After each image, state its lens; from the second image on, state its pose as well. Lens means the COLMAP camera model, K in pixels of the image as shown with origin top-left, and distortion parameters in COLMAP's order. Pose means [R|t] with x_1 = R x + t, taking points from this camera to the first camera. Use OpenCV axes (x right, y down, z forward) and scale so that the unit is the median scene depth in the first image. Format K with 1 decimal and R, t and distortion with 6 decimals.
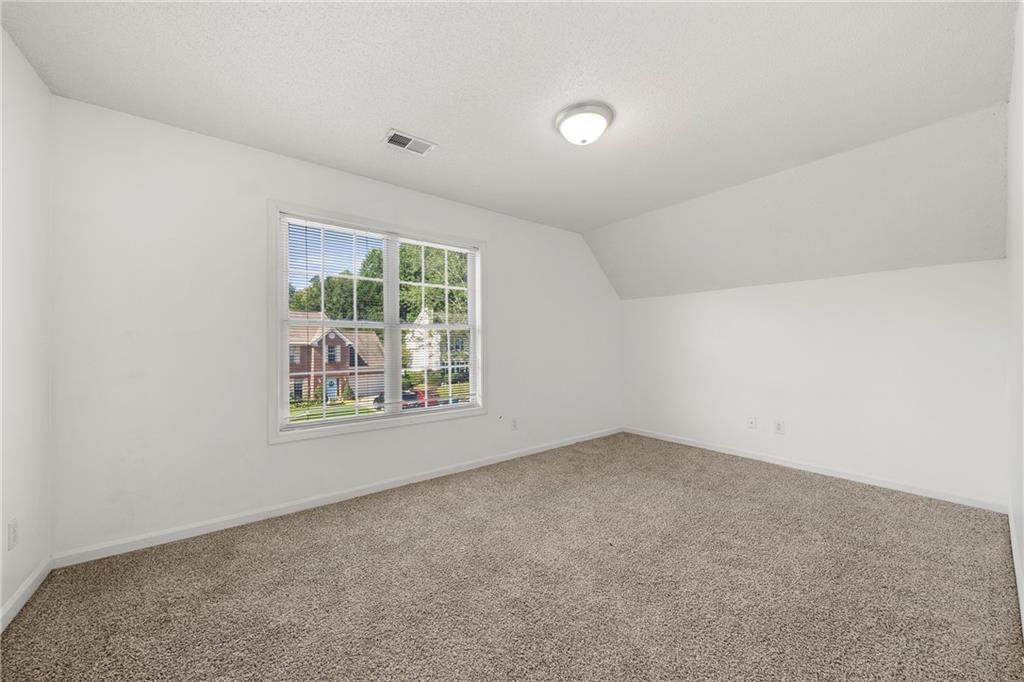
lens RADIAL K [[353.7, 0, 510.9], [0, 353.7, 347.0], [0, 0, 1]] dist [0.001663, -0.000032]
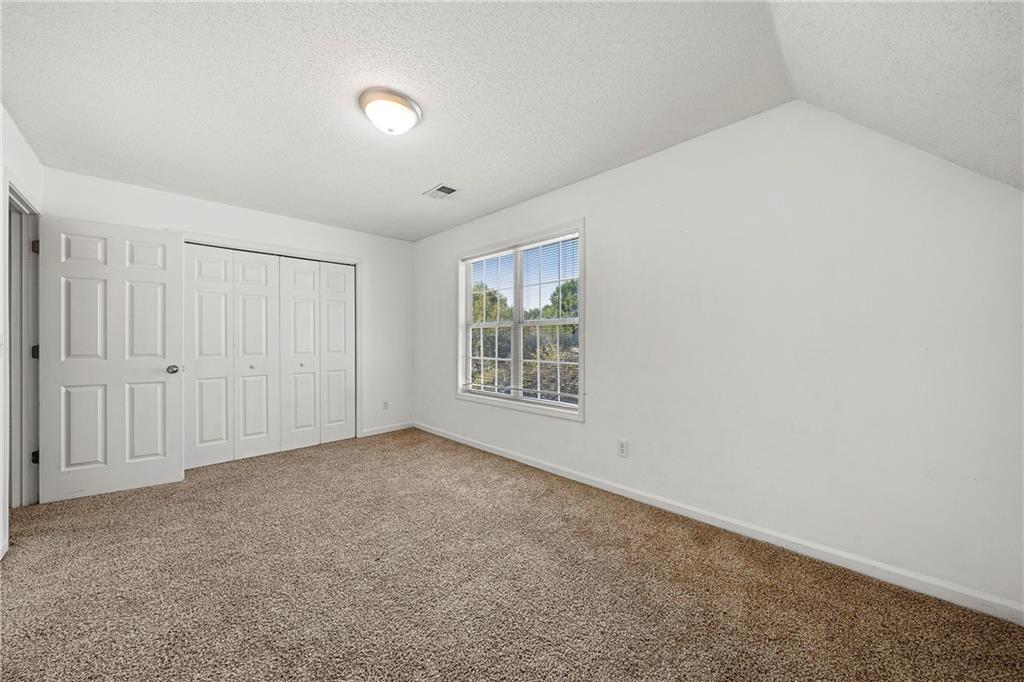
lens RADIAL K [[353.7, 0, 513.6], [0, 353.7, 338.2], [0, 0, 1]] dist [0.001663, -0.000032]
pose [[0.154047, 0.000013, -0.988064, 0.822130], [-0.002889, 0.999996, -0.000437, -0.010183], [0.988059, 0.002921, 0.154046, 0.790739]]
